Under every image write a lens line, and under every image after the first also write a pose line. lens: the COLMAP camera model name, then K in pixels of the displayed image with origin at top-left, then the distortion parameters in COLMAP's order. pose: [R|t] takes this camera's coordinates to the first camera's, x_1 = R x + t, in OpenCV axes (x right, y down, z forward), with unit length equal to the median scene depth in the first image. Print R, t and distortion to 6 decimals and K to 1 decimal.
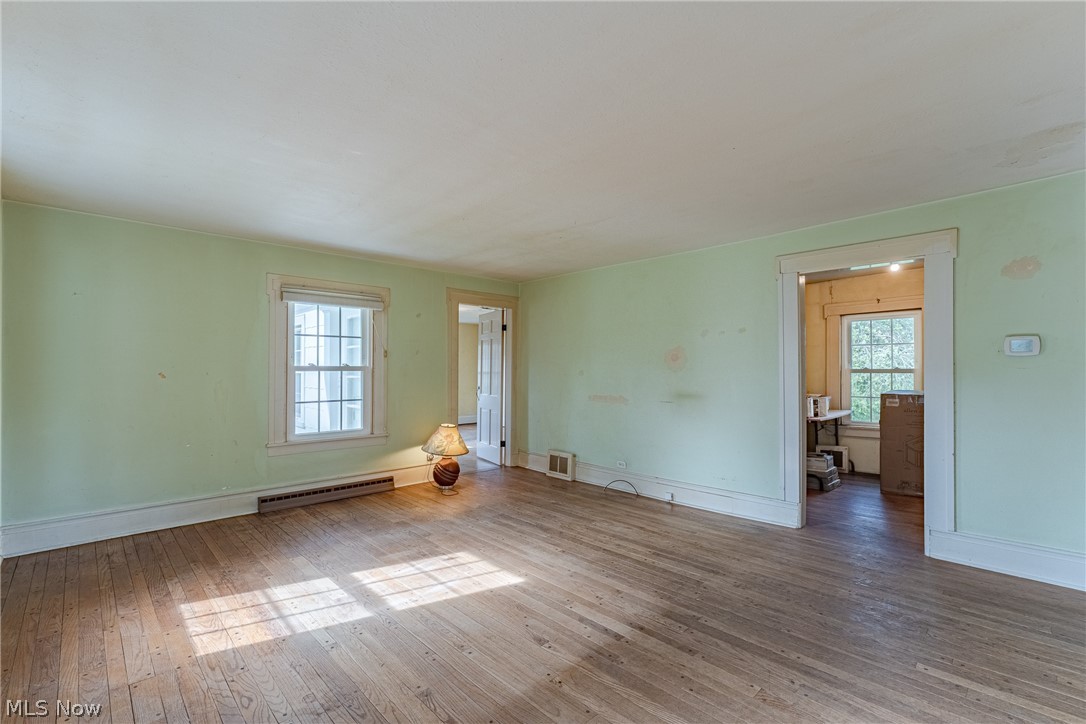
lens RADIAL K [[488.6, 0, 545.5], [0, 488.6, 362.2], [0, 0, 1]] dist [-0.000621, 0.000057]
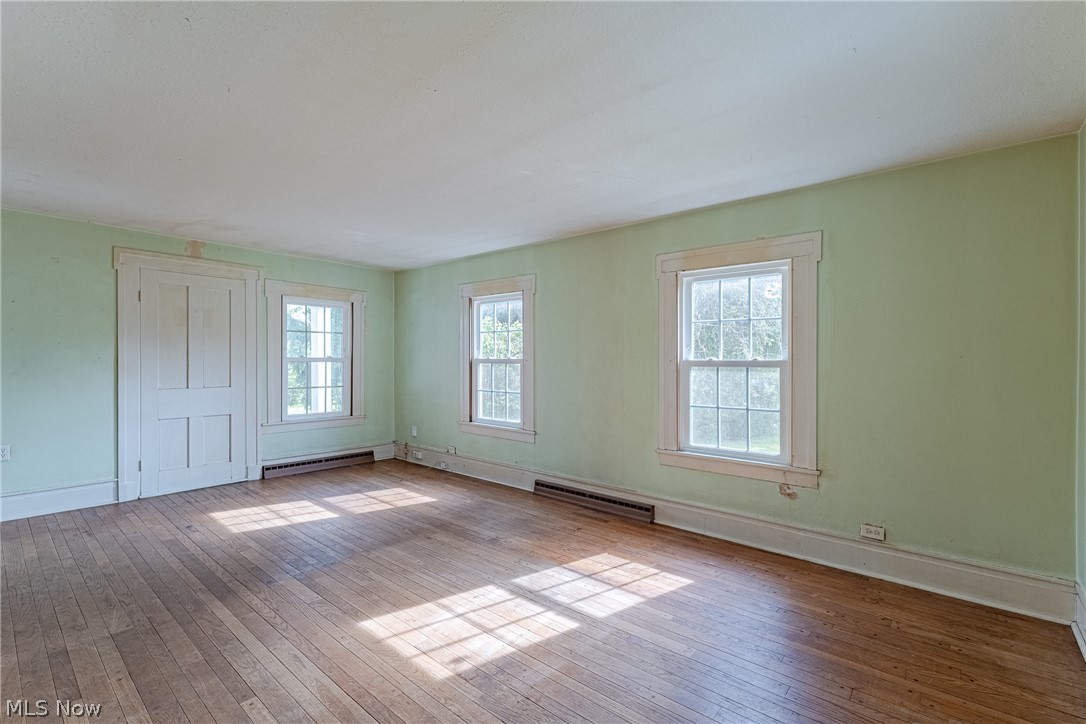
lens RADIAL K [[485.0, 0, 526.0], [0, 485.0, 361.5], [0, 0, 1]] dist [0.001164, 0.000181]
pose [[-0.995682, -0.008325, -0.092455, -0.192075], [-0.007358, 0.999915, -0.010788, 0.019666], [0.092537, -0.010062, -0.995658, 1.429191]]
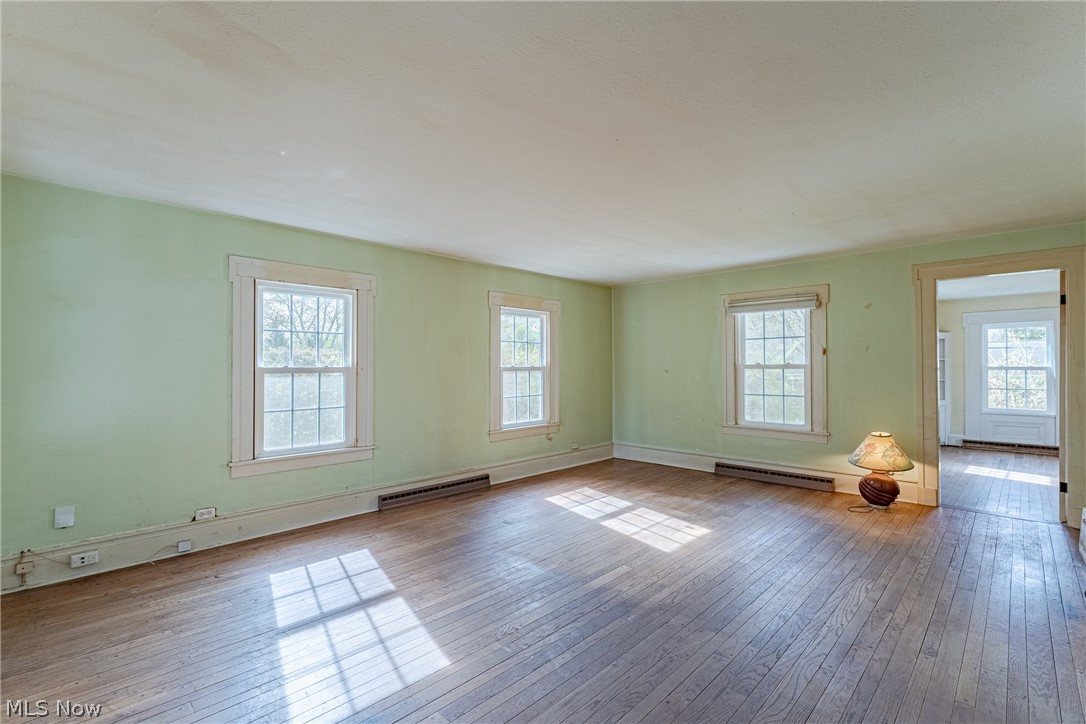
lens RADIAL K [[485.0, 0, 526.0], [0, 485.0, 361.5], [0, 0, 1]] dist [0.001164, 0.000181]
pose [[0.019469, -0.011982, -0.999739, 0.853838], [0.016100, 0.999802, -0.011669, 0.005831], [0.999681, -0.015868, 0.019658, 0.511955]]
